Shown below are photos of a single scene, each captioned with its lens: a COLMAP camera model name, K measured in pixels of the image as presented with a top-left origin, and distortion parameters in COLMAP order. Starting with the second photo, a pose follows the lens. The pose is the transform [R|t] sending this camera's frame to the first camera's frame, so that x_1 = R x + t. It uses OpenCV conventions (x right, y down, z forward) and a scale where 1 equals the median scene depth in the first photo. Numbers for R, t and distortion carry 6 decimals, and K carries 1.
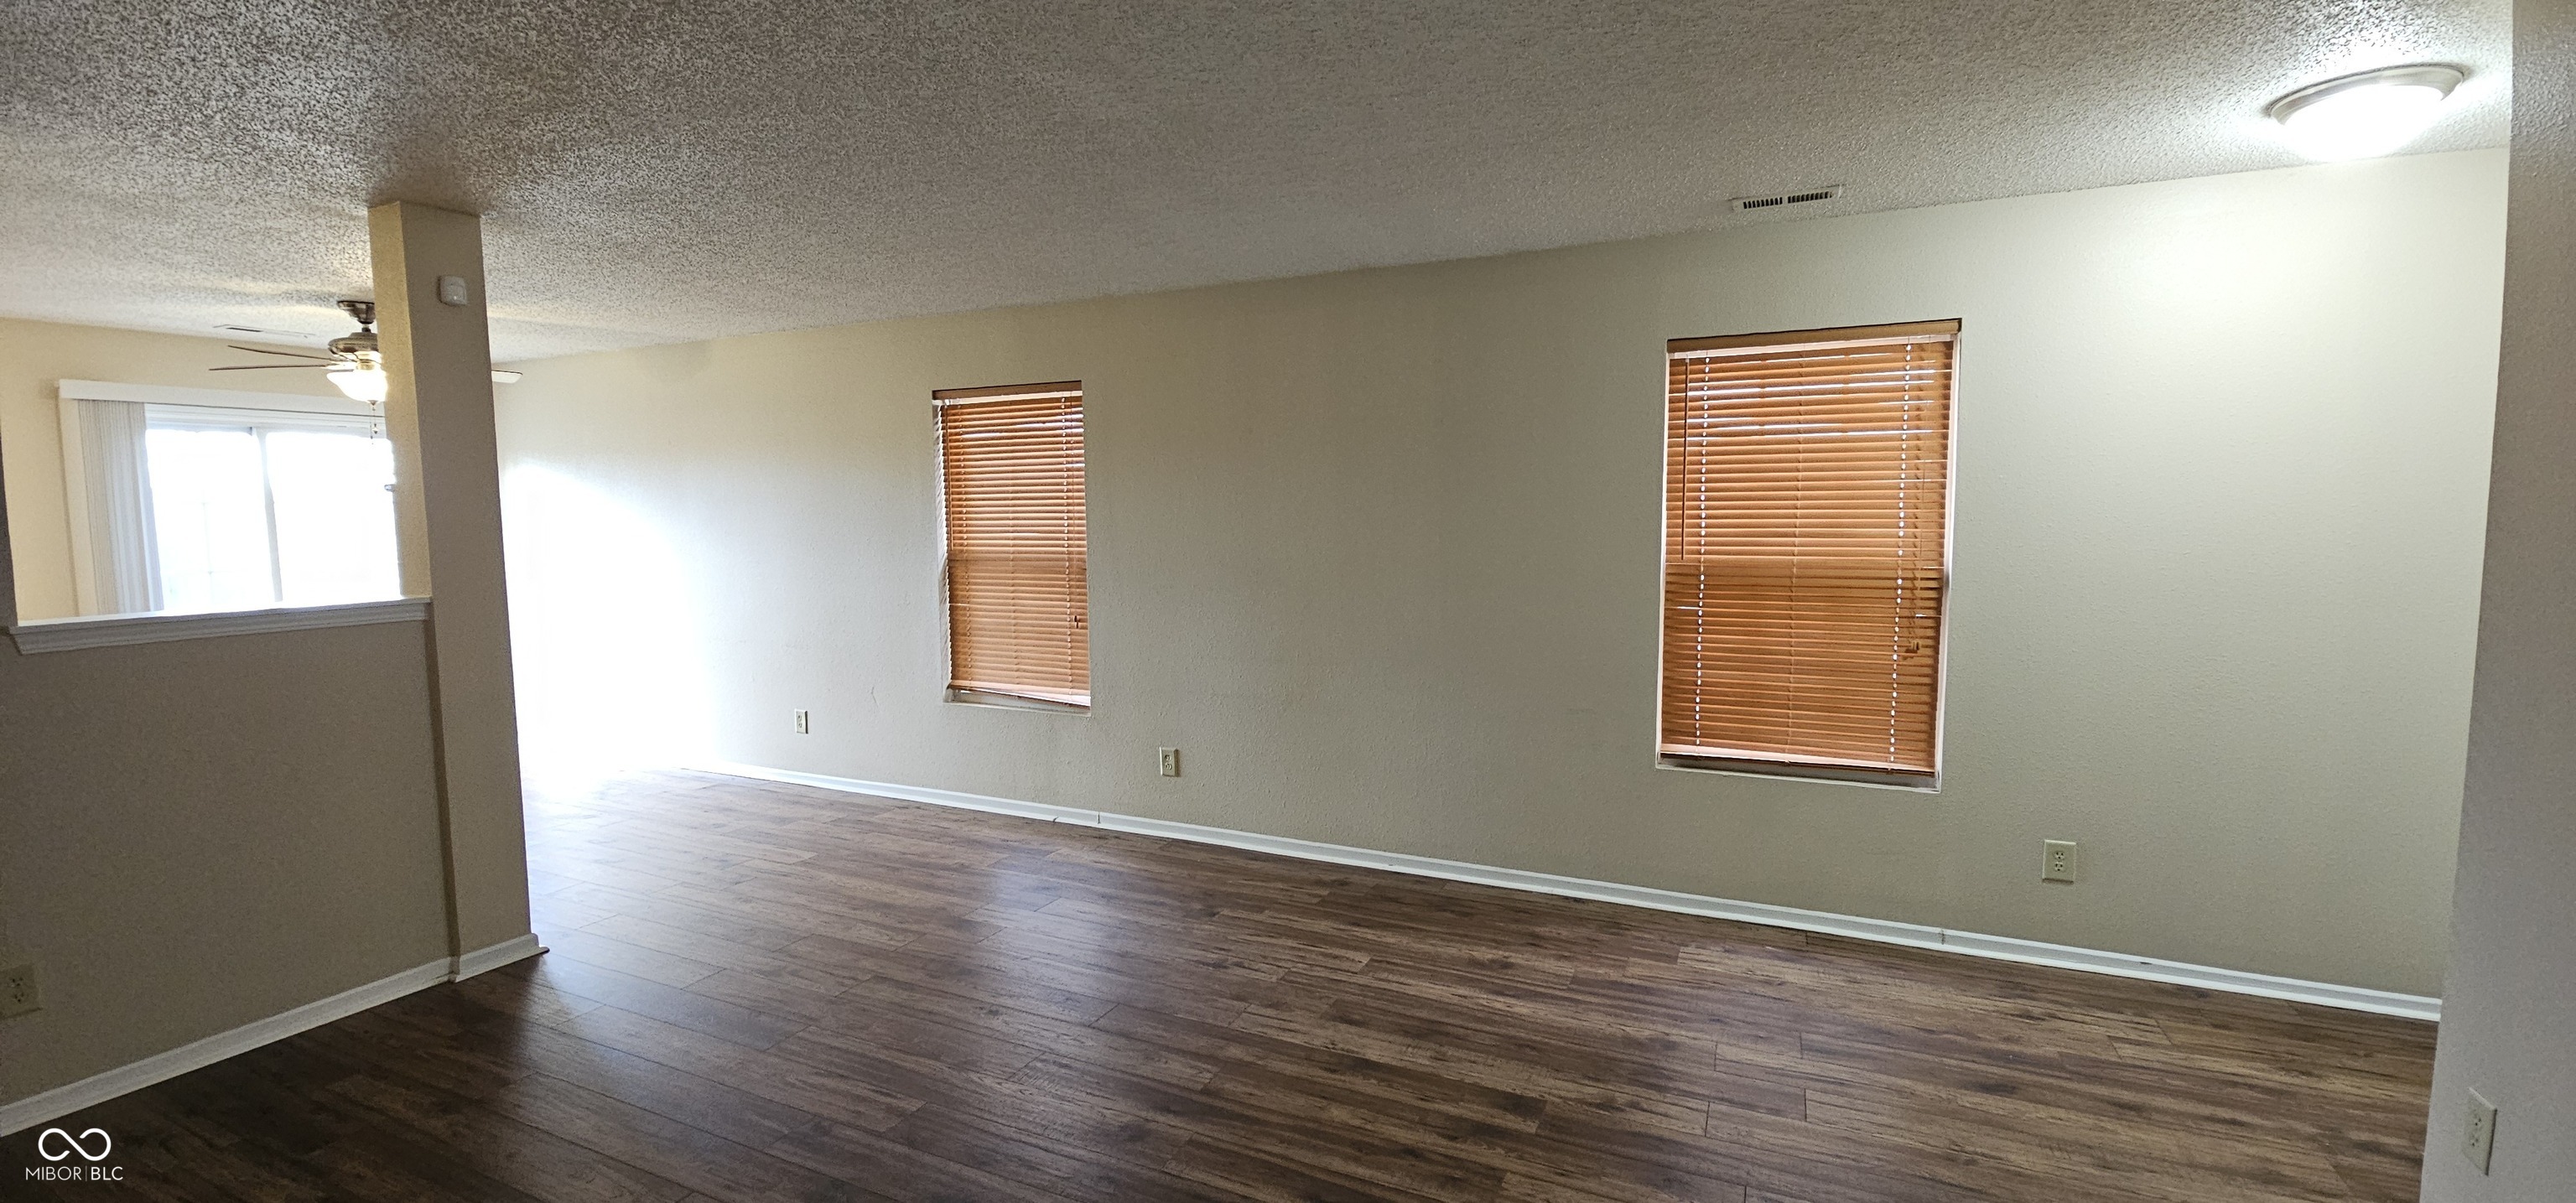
lens RADIAL K [[1043.7, 0, 1303.8], [0, 1043.7, 588.0], [0, 0, 1]] dist [0.002731, -0.001349]
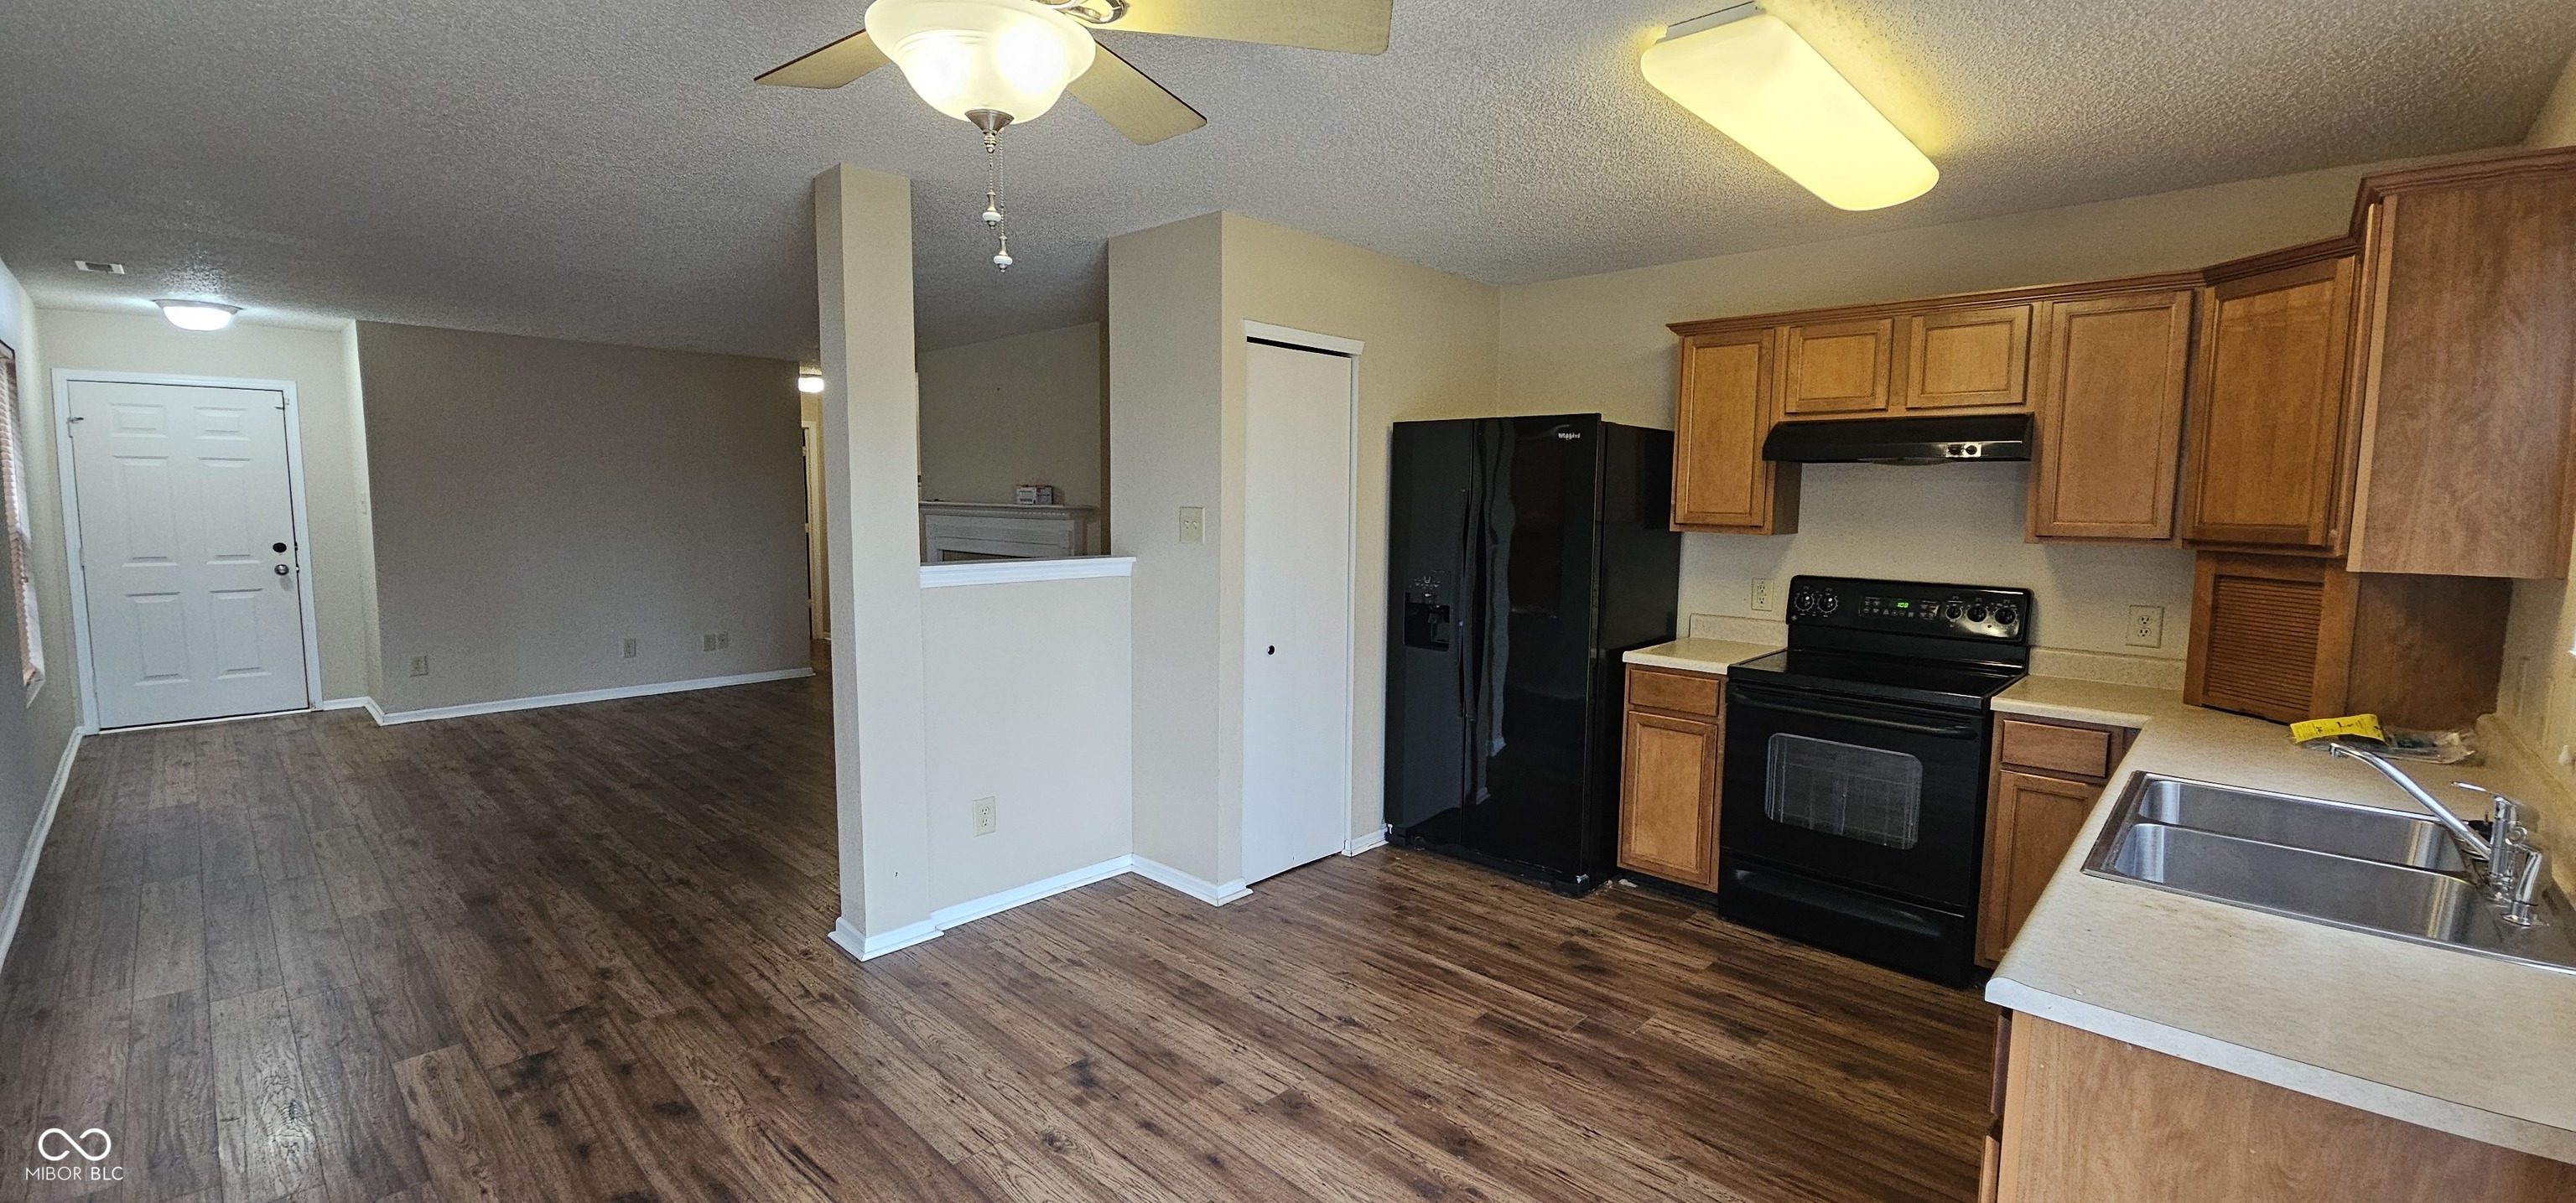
lens RADIAL K [[1043.7, 0, 1303.3], [0, 1043.7, 587.0], [0, 0, 1]] dist [0.002731, -0.001349]
pose [[-0.948735, -0.031639, 0.314486, -1.815691], [0.020700, 0.986622, 0.161706, -0.154044], [-0.315395, 0.159926, -0.935387, 2.172850]]
